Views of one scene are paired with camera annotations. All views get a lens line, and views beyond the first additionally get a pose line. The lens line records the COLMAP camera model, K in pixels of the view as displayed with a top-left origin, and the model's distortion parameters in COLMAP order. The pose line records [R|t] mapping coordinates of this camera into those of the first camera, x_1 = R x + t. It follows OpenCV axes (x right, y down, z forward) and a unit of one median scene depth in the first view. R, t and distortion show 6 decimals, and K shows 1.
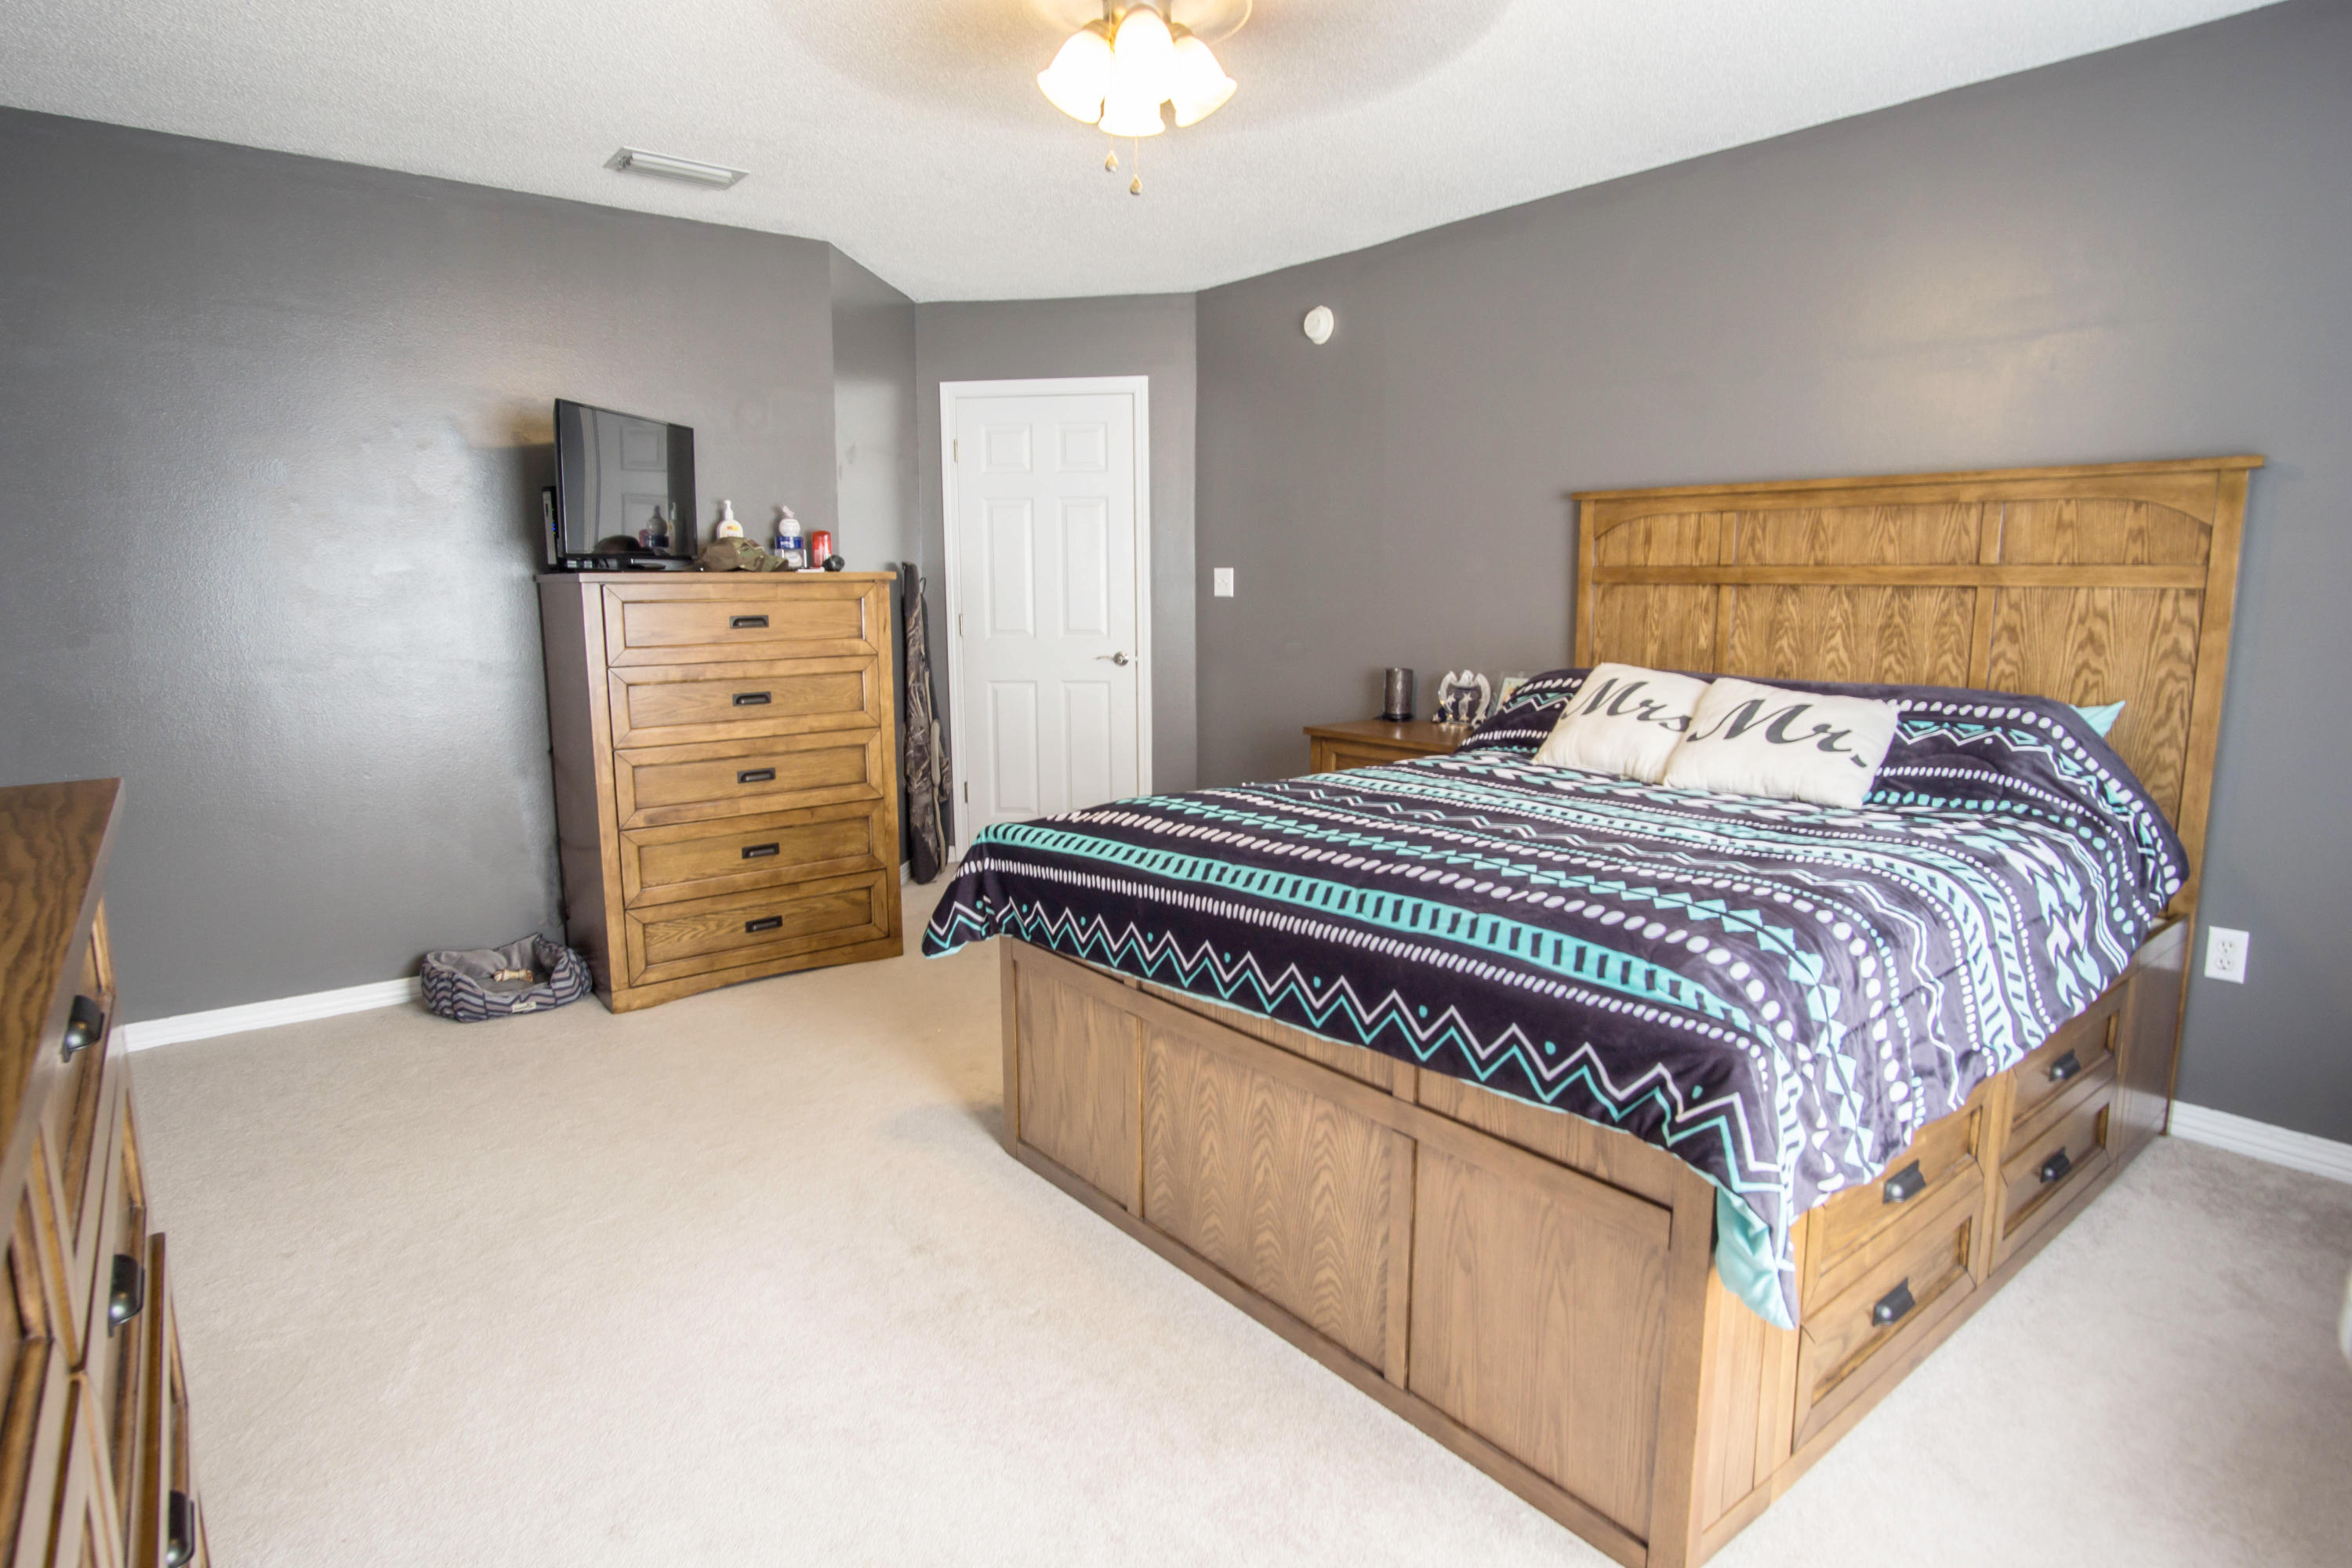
lens RADIAL K [[1259.8, 0, 1172.4], [0, 1259.8, 780.5], [0, 0, 1]] dist [-0.036630, 0.011931]
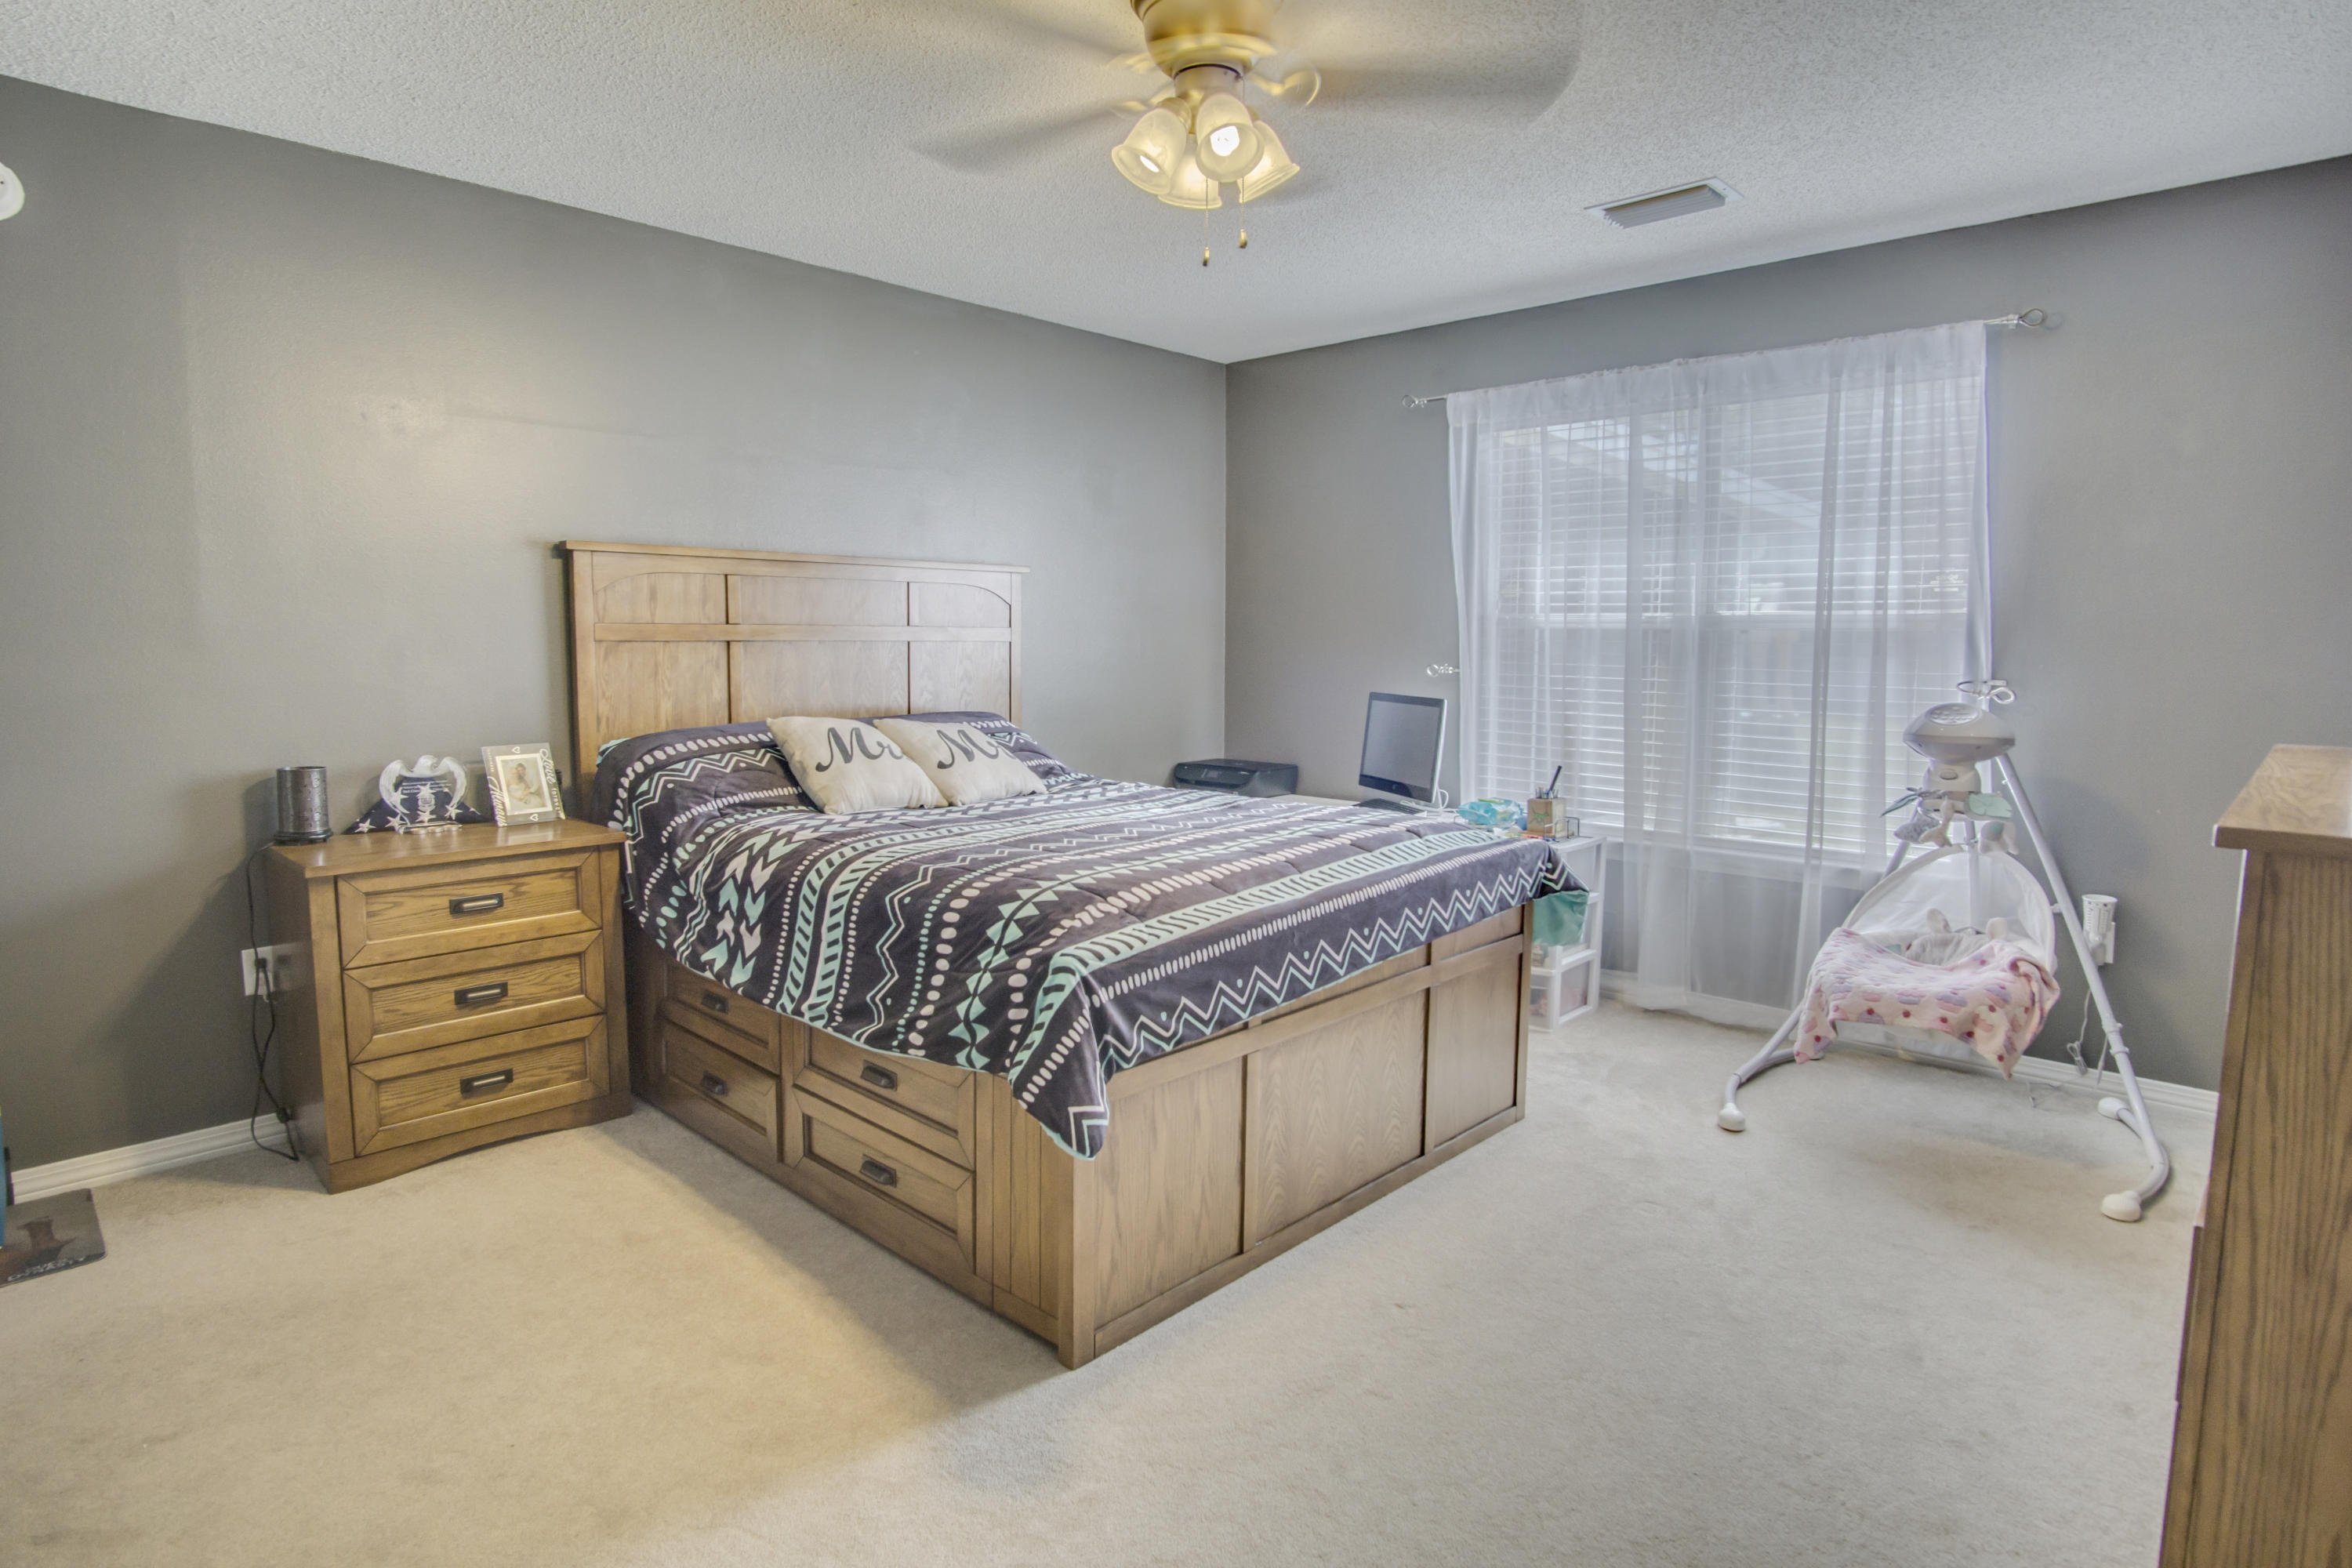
lens RADIAL K [[1259.8, 0, 1170.0], [0, 1259.8, 768.8], [0, 0, 1]] dist [-0.036630, 0.011931]
pose [[-0.144233, -0.100964, 0.984379, -0.663376], [0.149814, 0.981086, 0.122578, -0.119318], [-0.978137, 0.165153, -0.126380, 0.748717]]
